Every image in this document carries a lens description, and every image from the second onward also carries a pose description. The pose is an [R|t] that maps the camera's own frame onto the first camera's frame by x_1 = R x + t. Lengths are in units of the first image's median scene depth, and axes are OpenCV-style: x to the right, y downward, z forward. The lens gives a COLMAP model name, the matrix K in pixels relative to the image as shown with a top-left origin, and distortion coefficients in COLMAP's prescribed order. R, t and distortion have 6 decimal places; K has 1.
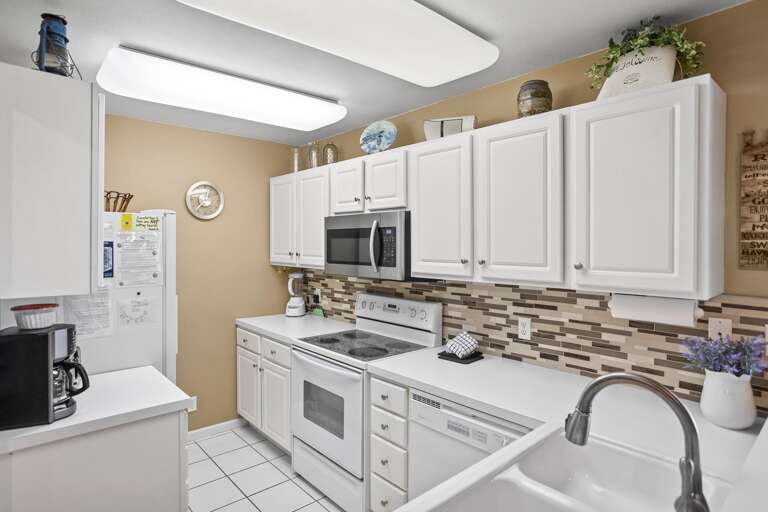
lens RADIAL K [[415.8, 0, 381.1], [0, 415.8, 251.9], [0, 0, 1]] dist [0.004001, 0.003785]
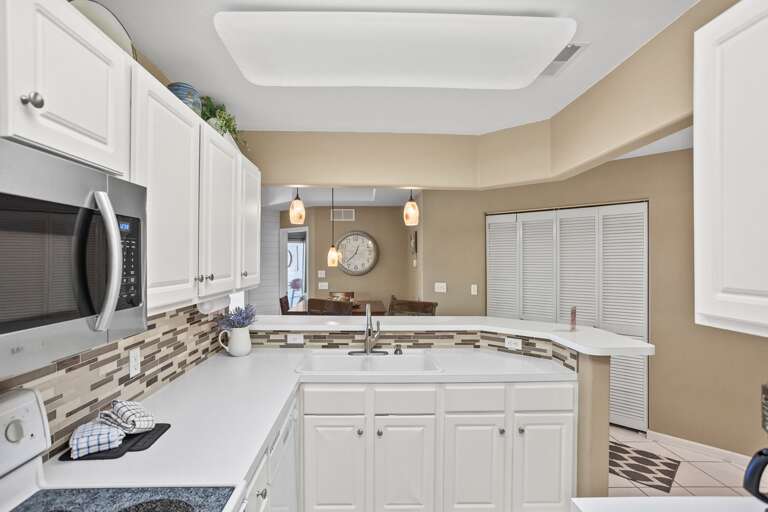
lens RADIAL K [[401.7, 0, 382.7], [0, 401.7, 254.2], [0, 0, 1]] dist [0.001245, 0.000190]
pose [[-0.766288, 0.002092, 0.642494, -0.515275], [0.009776, 0.999917, 0.008404, -0.025869], [-0.642423, 0.012721, -0.766245, 1.272165]]
